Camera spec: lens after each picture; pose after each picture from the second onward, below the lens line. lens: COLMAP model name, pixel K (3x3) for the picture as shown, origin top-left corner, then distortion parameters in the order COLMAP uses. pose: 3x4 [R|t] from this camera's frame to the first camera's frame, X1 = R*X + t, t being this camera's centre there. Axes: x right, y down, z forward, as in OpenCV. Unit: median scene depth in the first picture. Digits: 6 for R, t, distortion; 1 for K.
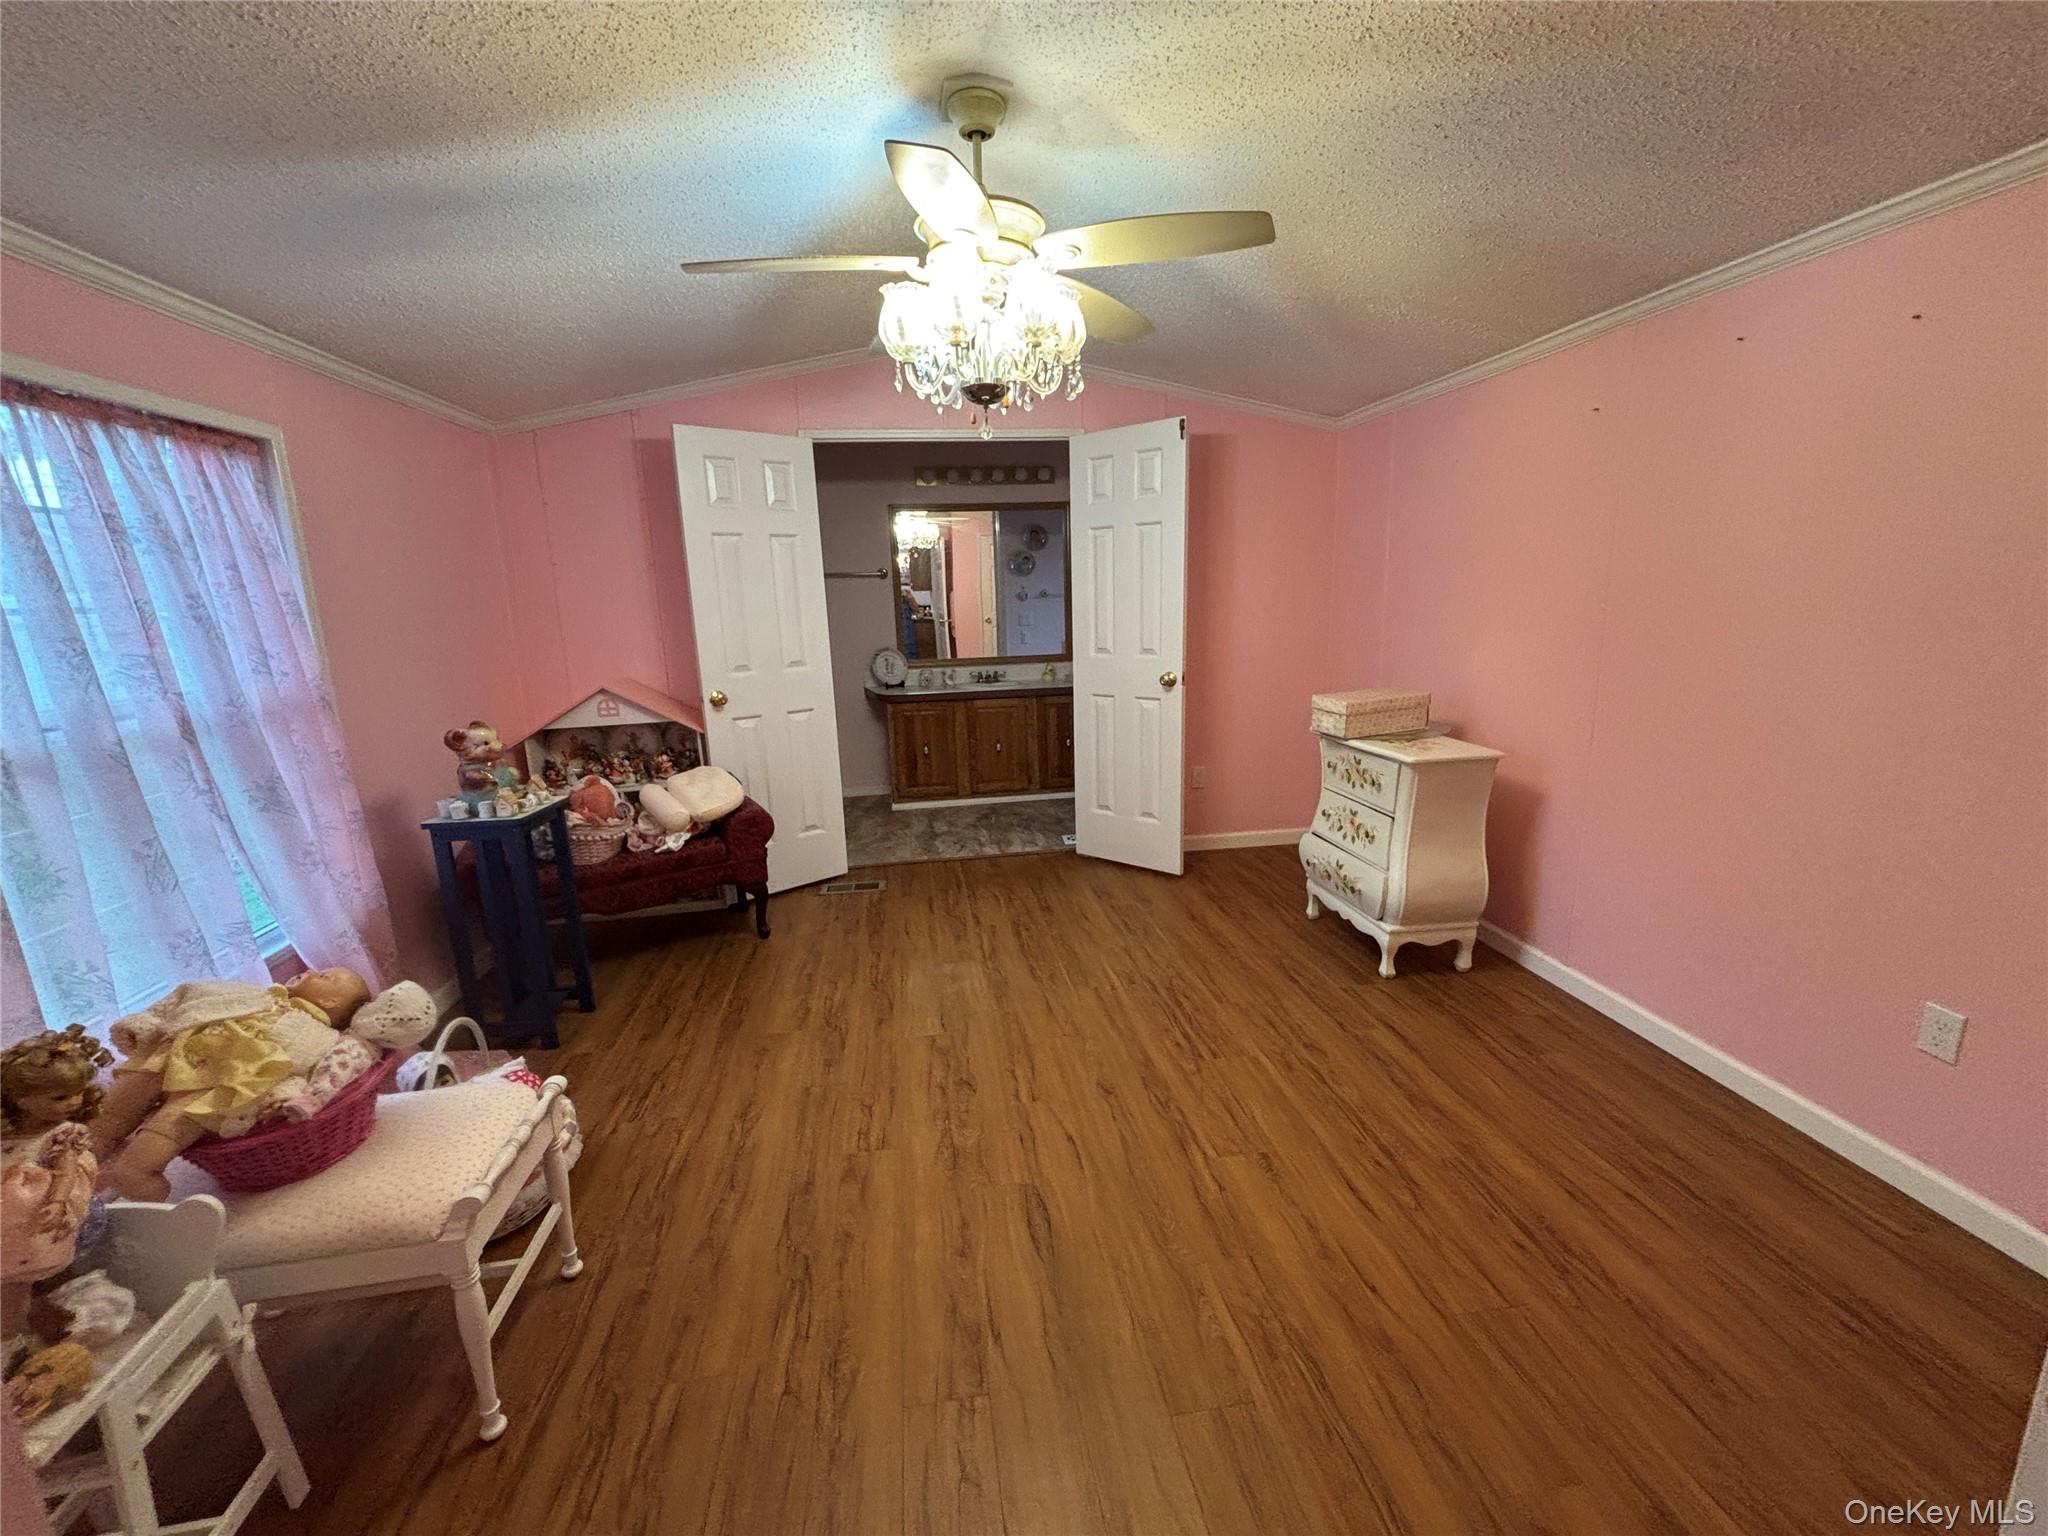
lens RADIAL K [[830.9, 0, 1023.0], [0, 830.9, 765.4], [0, 0, 1]] dist [0.001944, 0.000502]
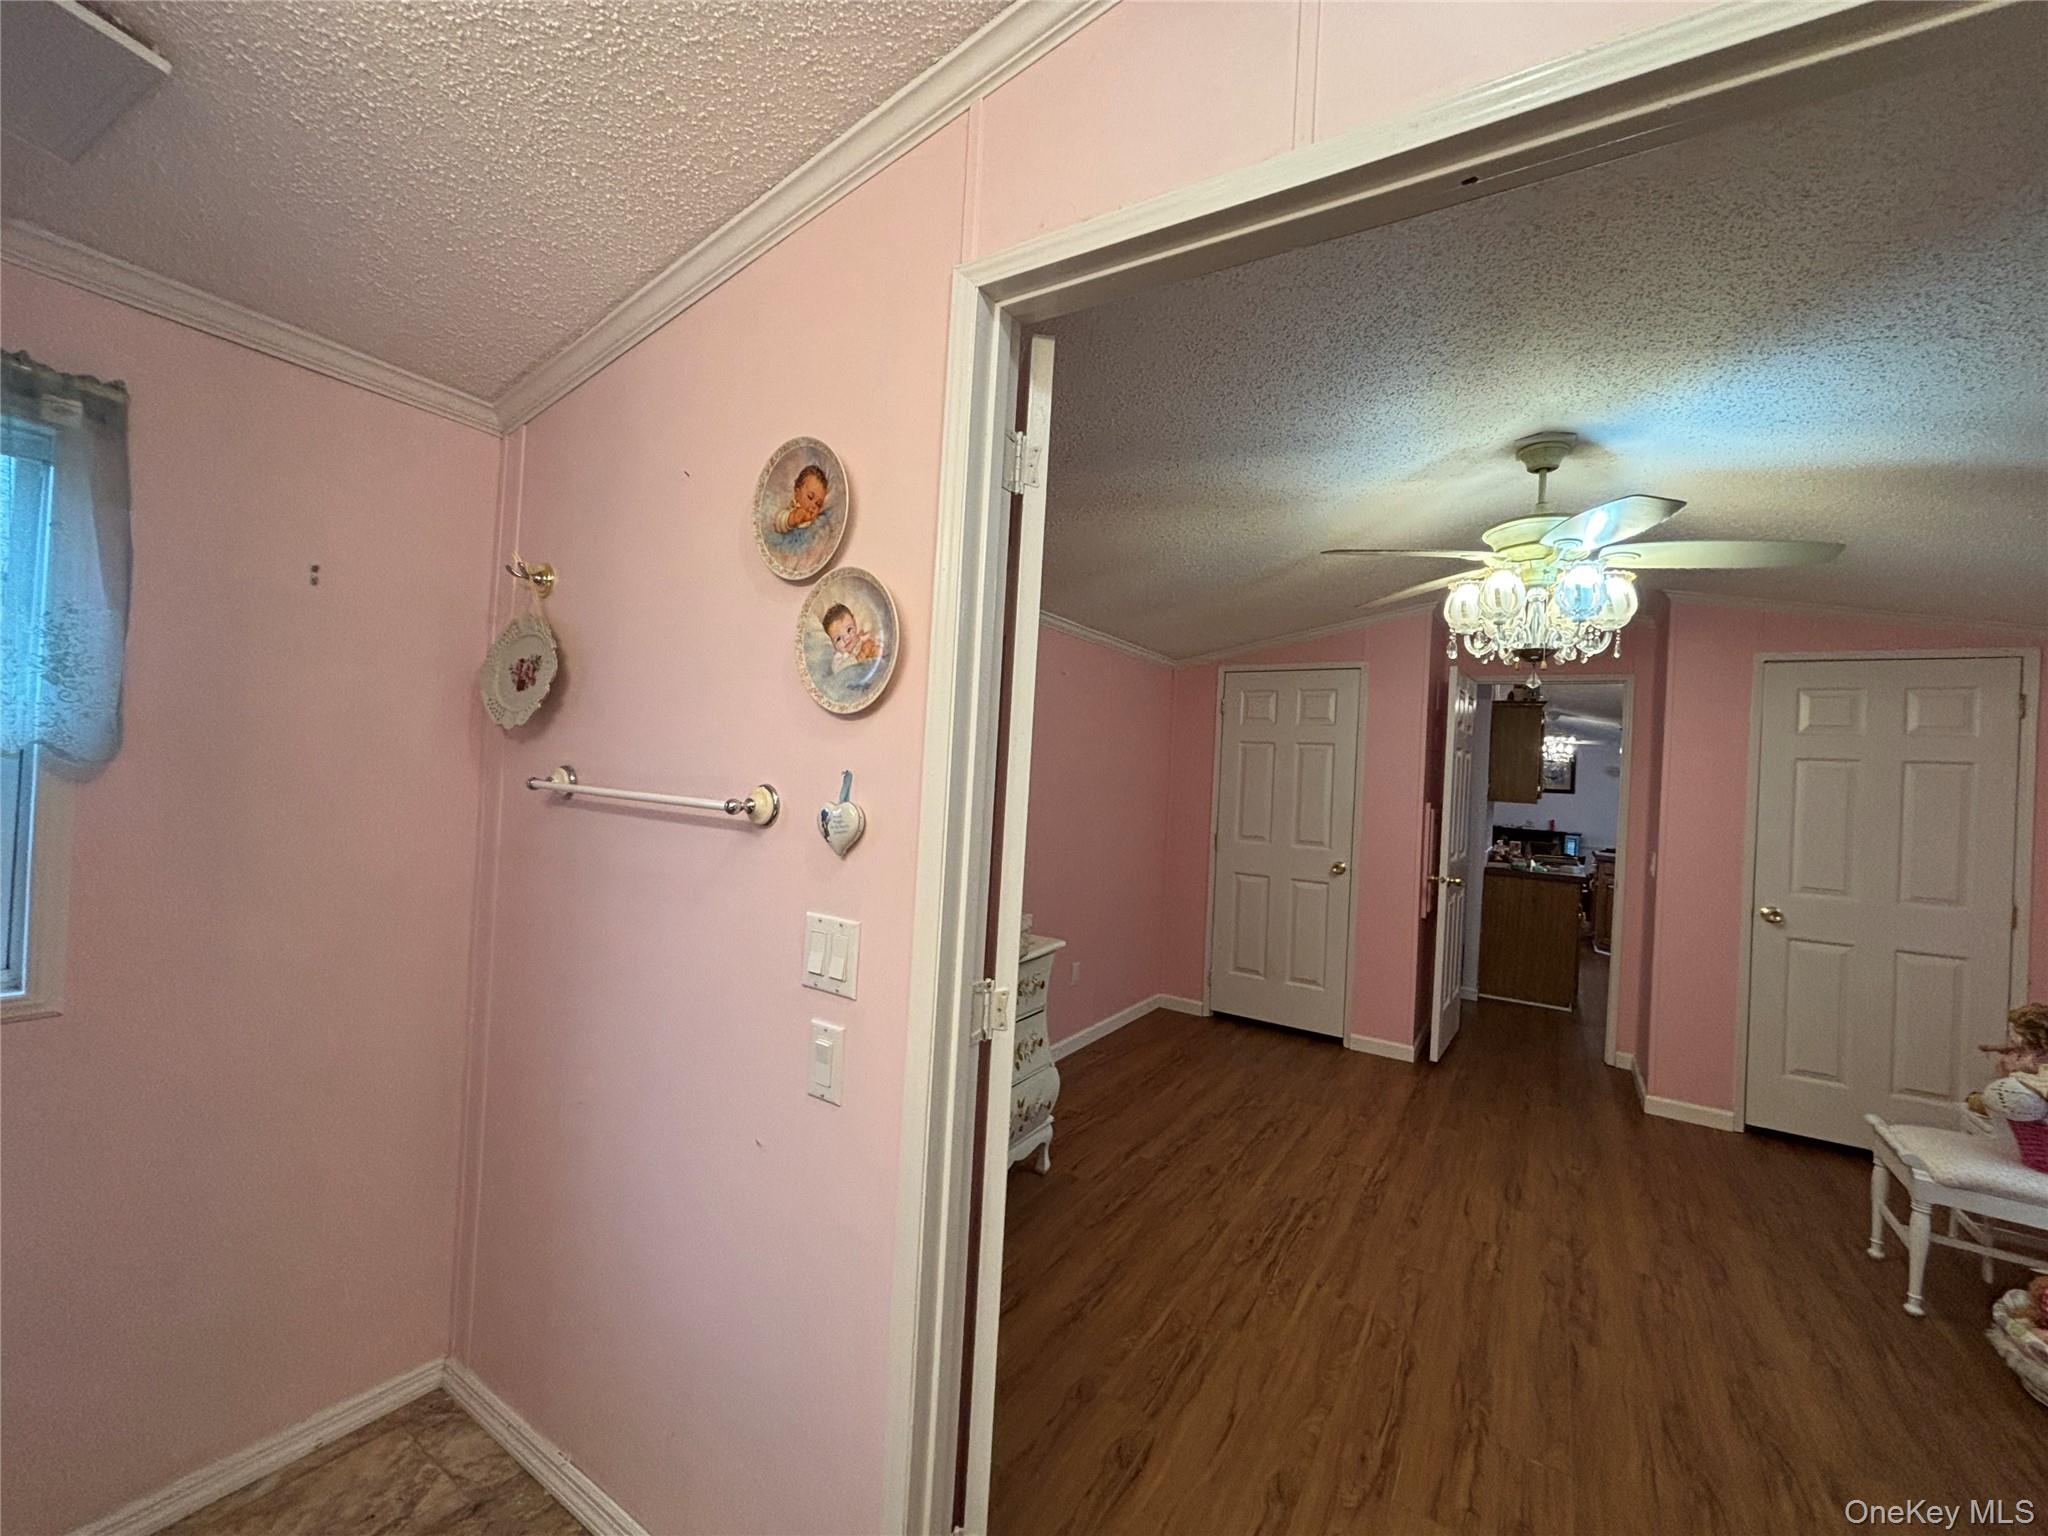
lens RADIAL K [[830.9, 0, 1023.0], [0, 830.9, 765.4], [0, 0, 1]] dist [0.001944, 0.000502]
pose [[-0.754234, -0.011228, 0.656510, -0.227284], [0.102763, 0.985514, 0.134914, -0.422911], [-0.648514, 0.169221, -0.742155, 1.948482]]
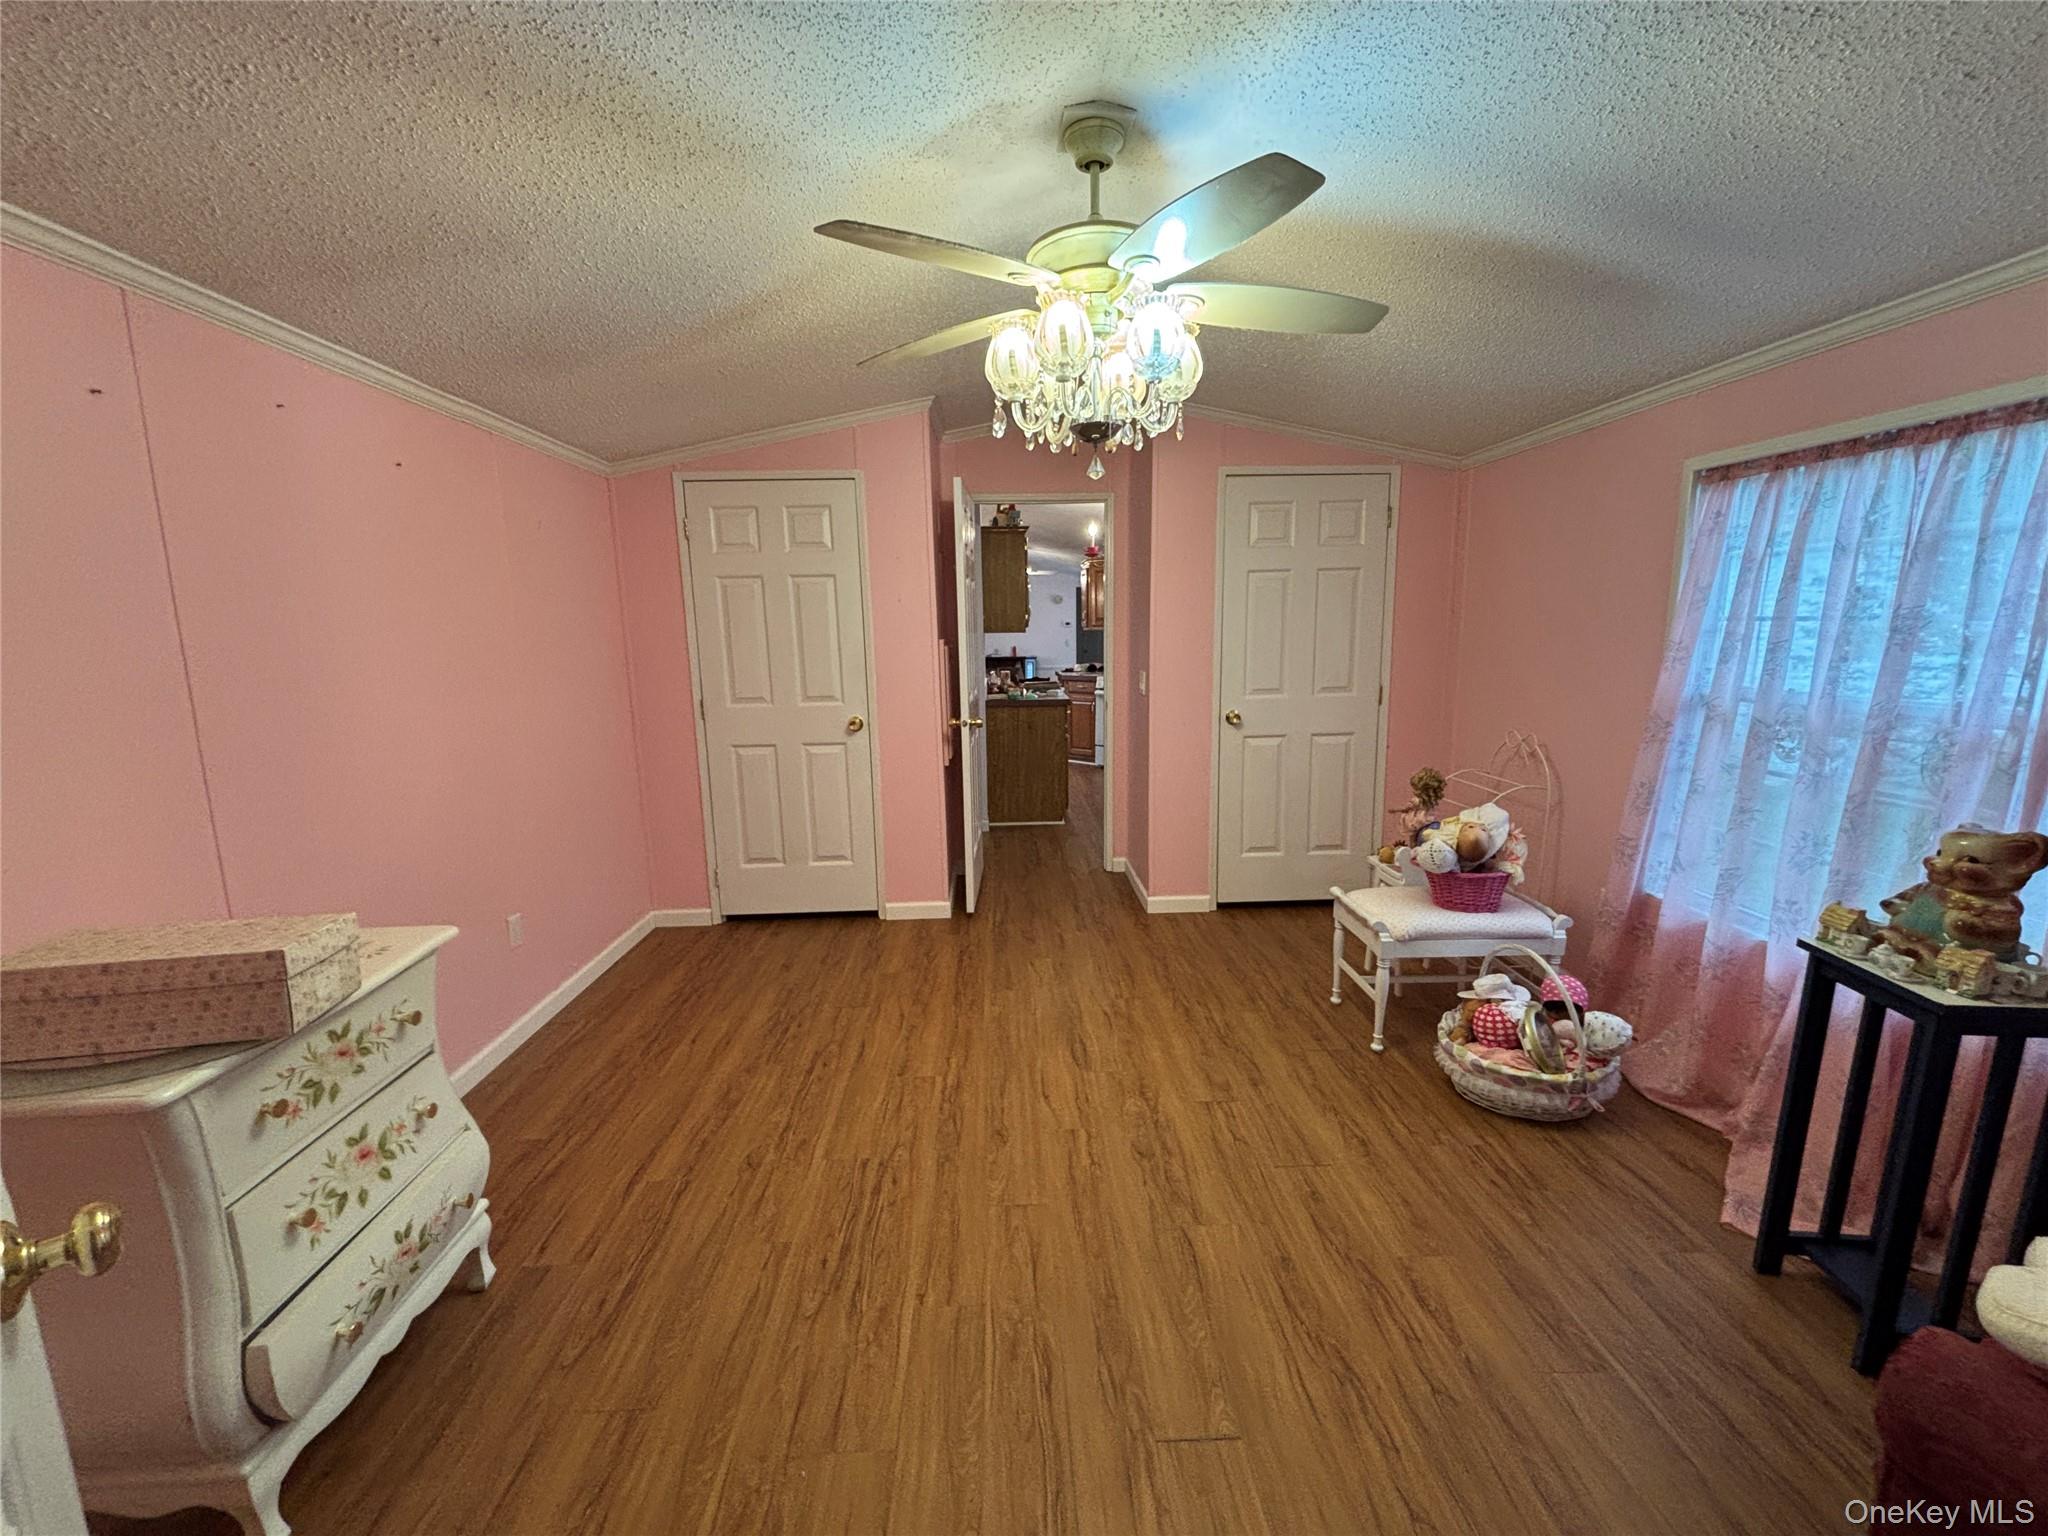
lens RADIAL K [[830.9, 0, 1023.0], [0, 830.9, 765.4], [0, 0, 1]] dist [0.001944, 0.000502]
pose [[-0.992406, 0.024139, 0.120612, -0.054106], [0.066540, 0.930047, 0.361366, -0.353147], [-0.103452, 0.366647, -0.924590, 1.618917]]
